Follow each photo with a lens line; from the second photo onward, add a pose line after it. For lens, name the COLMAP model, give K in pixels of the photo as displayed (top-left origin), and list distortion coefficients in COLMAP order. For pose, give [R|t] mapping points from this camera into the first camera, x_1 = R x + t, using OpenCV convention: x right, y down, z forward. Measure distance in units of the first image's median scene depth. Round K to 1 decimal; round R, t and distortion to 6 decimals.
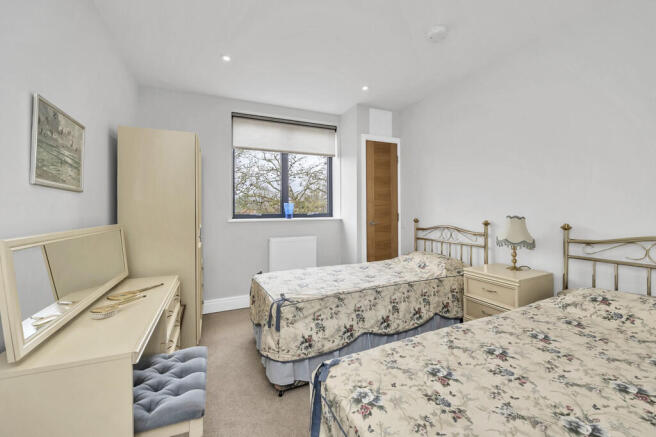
lens RADIAL K [[266.5, 0, 333.4], [0, 266.5, 218.2], [0, 0, 1]] dist [-0.008798, -0.001002]
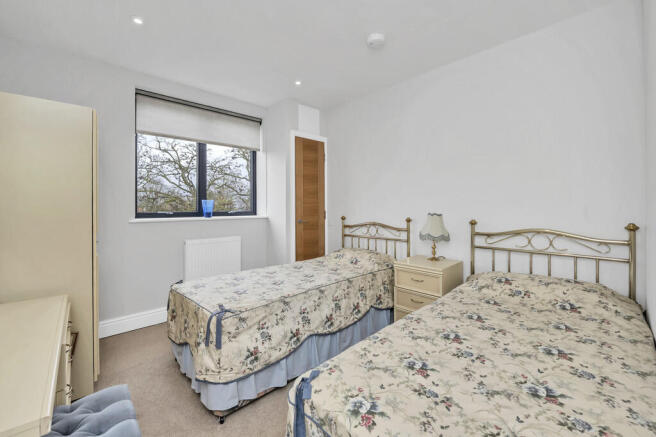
lens RADIAL K [[266.5, 0, 326.8], [0, 266.5, 214.8], [0, 0, 1]] dist [-0.008798, -0.001002]
pose [[0.948152, -0.007318, 0.317732, -0.123568], [0.008322, 0.999964, -0.001802, -0.003948], [-0.317708, 0.004353, 0.948179, 0.058553]]
